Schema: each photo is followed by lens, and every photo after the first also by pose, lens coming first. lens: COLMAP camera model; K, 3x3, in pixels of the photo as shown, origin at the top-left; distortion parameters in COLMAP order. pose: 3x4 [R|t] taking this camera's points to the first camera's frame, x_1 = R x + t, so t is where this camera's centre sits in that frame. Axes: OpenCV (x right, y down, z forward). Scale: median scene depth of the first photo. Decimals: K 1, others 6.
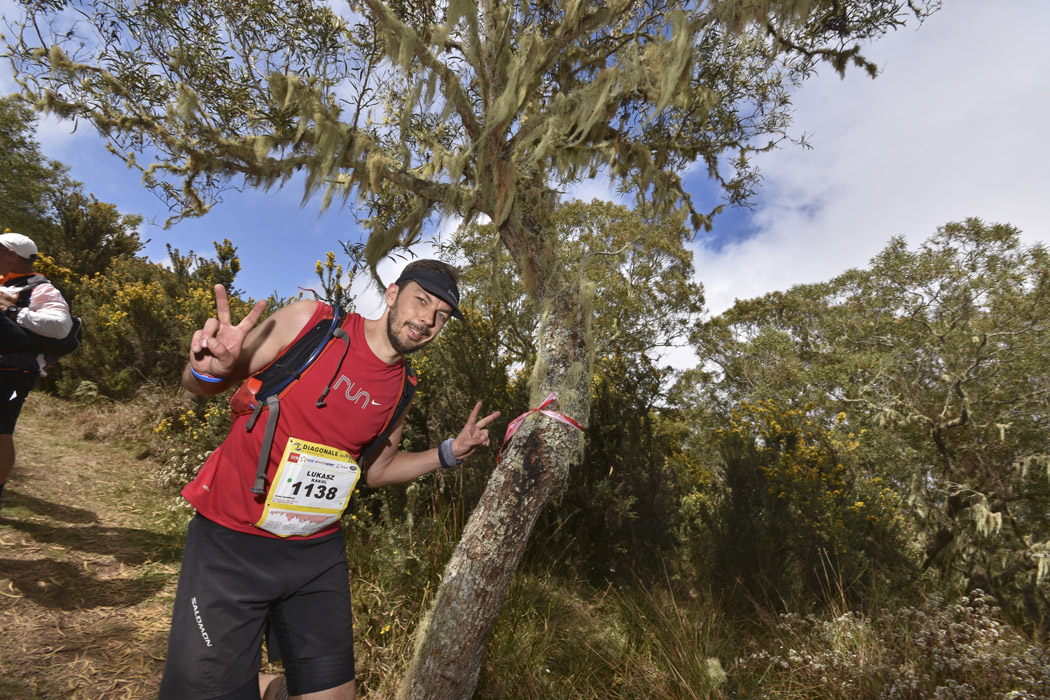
lens RADIAL K [[464.3, 0, 528.7], [0, 464.3, 348.1], [0, 0, 1]] dist [0.012041, -0.016649]
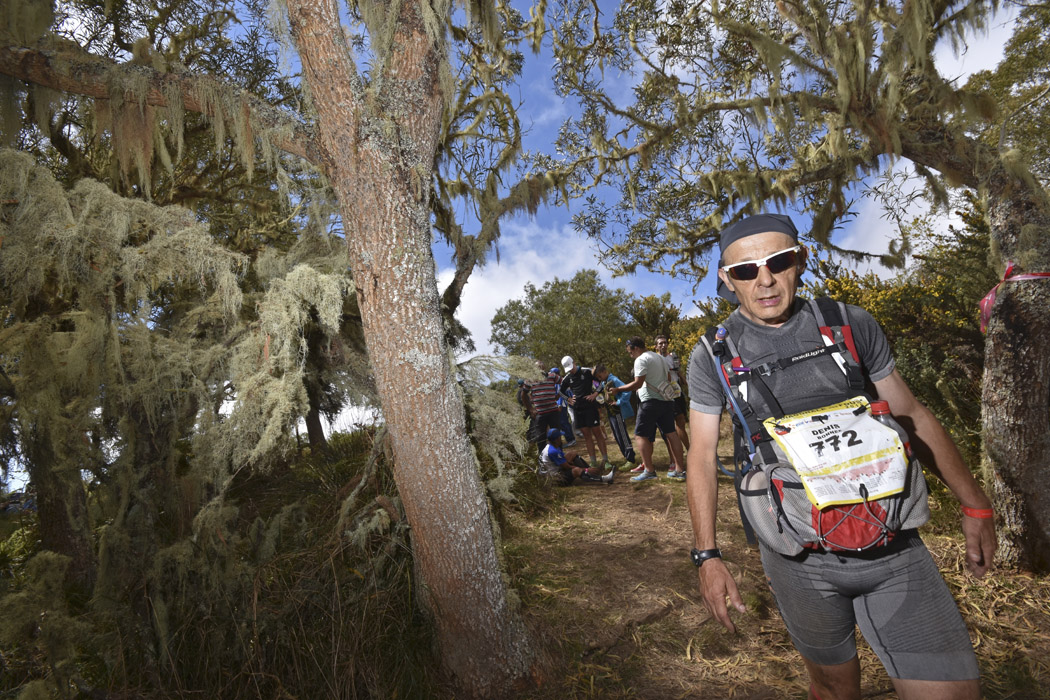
lens RADIAL K [[464.3, 0, 528.7], [0, 464.3, 348.1], [0, 0, 1]] dist [0.012041, -0.016649]
pose [[0.415846, -0.388938, -0.822070, 0.242347], [0.393426, 0.891910, -0.222965, 0.042962], [0.819932, -0.230705, 0.523915, -0.373449]]
